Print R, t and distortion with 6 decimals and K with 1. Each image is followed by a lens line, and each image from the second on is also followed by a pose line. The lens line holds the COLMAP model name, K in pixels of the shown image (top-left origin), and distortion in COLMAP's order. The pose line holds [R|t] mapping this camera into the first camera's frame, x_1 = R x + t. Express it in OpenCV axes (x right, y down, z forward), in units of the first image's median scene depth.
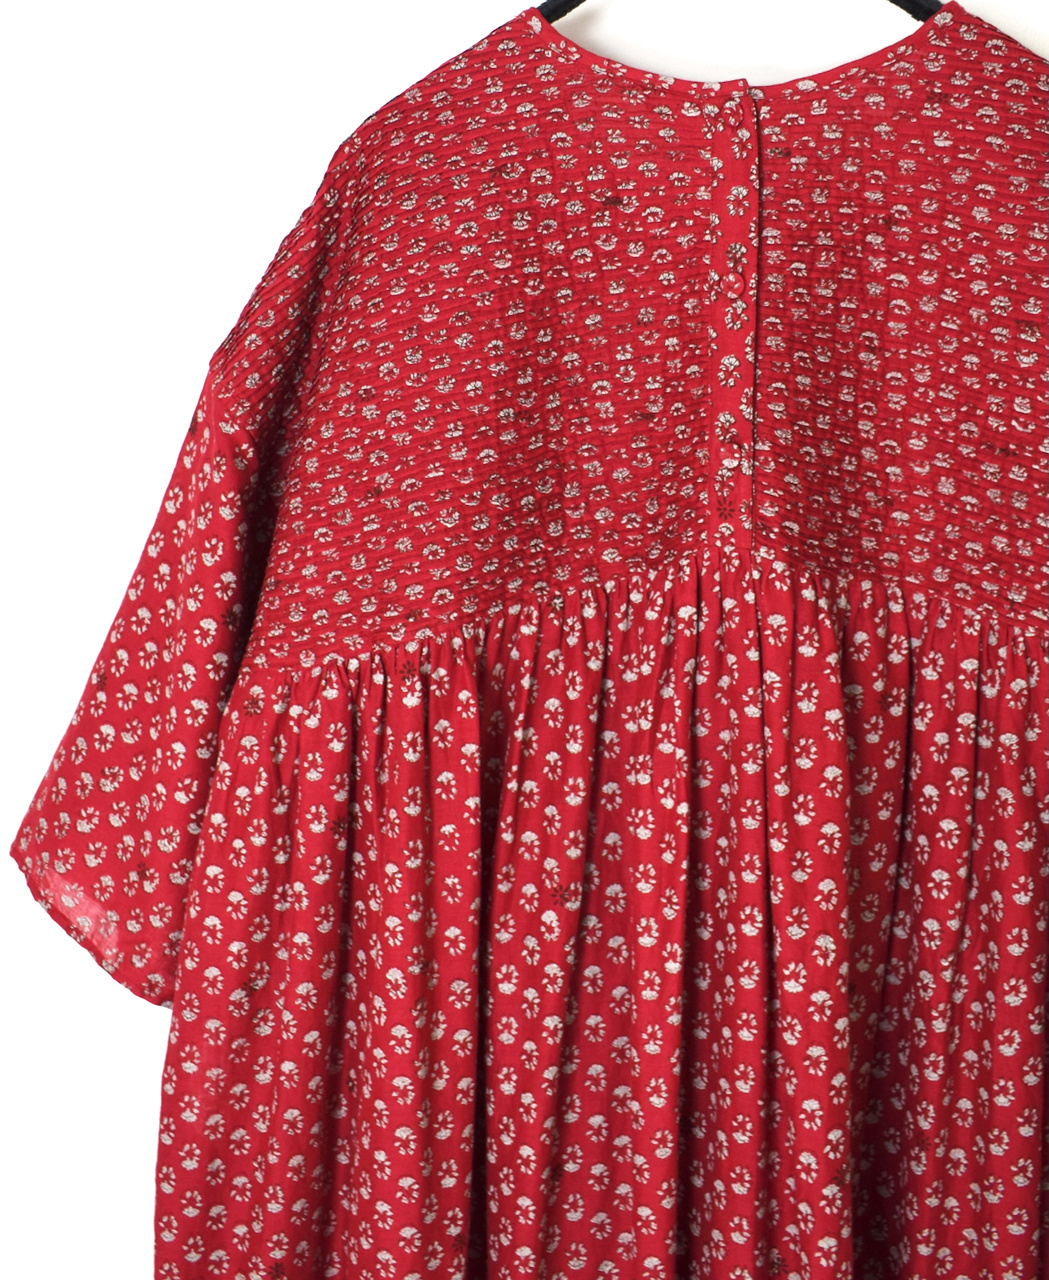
lens RADIAL K [[1841.8, 0, 524.5], [0, 1841.8, 640.0], [0, 0, 1]] dist [-0.049332, -0.107735]
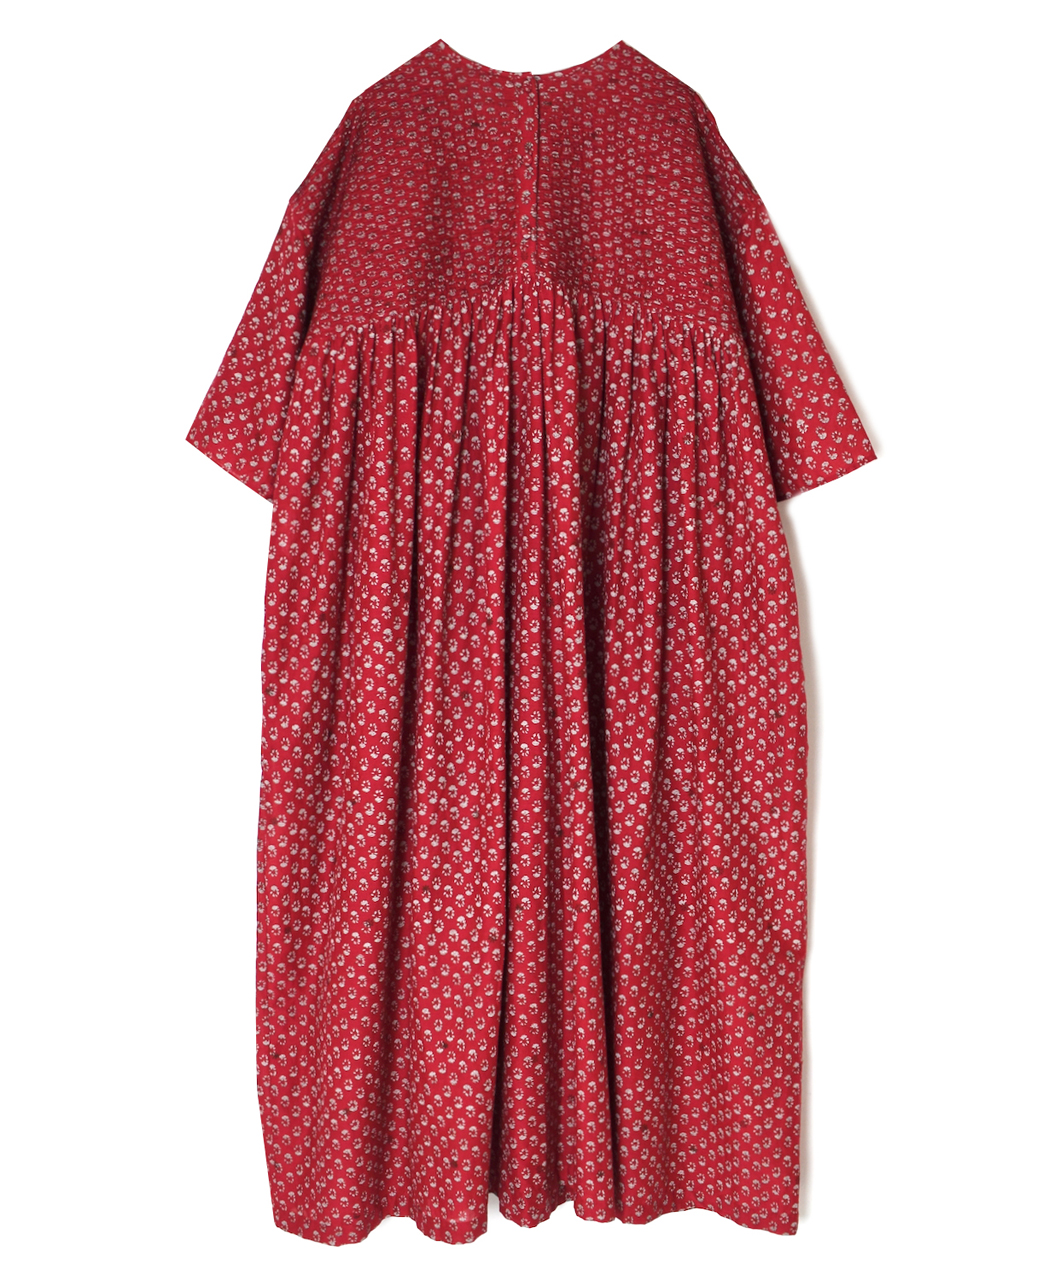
lens RADIAL K [[1305.5, 0, 524.5], [0, 1305.5, 640.0], [0, 0, 1]] dist [-0.137023, 0.166110]
pose [[0.992849, -0.012194, 0.118751, -0.086537], [0.005523, 0.998396, 0.056342, 0.305541], [-0.119248, -0.055283, 0.991324, -0.615318]]
